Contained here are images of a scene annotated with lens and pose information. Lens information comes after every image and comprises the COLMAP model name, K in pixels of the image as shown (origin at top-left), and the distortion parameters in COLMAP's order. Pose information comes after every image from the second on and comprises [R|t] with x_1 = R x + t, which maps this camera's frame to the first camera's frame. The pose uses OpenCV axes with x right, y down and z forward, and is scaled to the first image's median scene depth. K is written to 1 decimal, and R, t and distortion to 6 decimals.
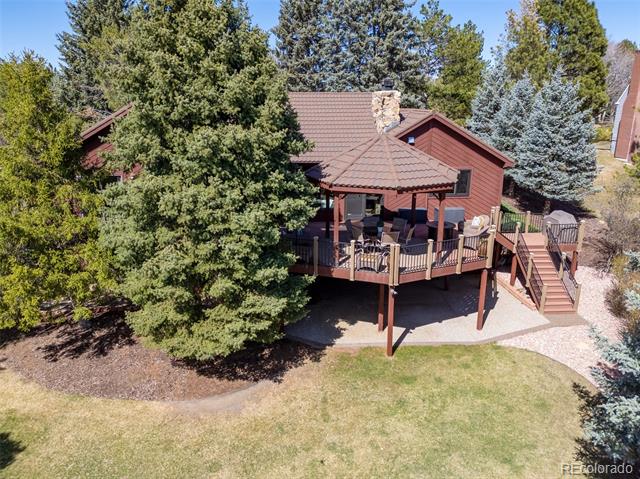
lens RADIAL K [[451.8, 0, 321.0], [0, 451.8, 237.6], [0, 0, 1]] dist [0.060267, -0.035799]
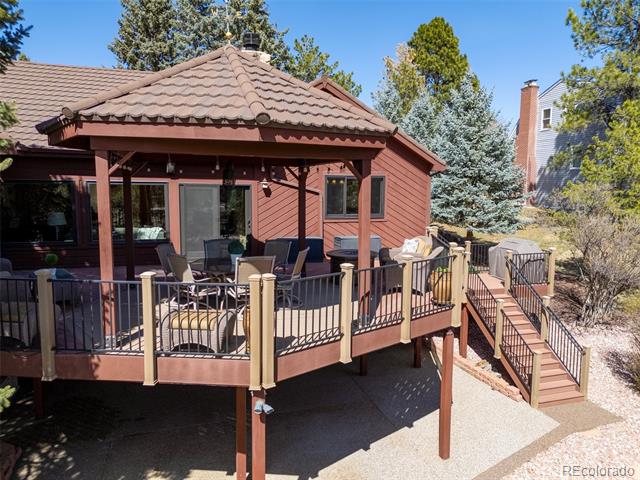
lens RADIAL K [[451.8, 0, 320.3], [0, 451.8, 239.5], [0, 0, 1]] dist [0.060267, -0.035799]
pose [[0.968326, -0.018055, 0.249036, 0.093874], [0.058483, 0.986038, -0.155912, 0.037270], [-0.242744, 0.165538, 0.955862, 0.495644]]
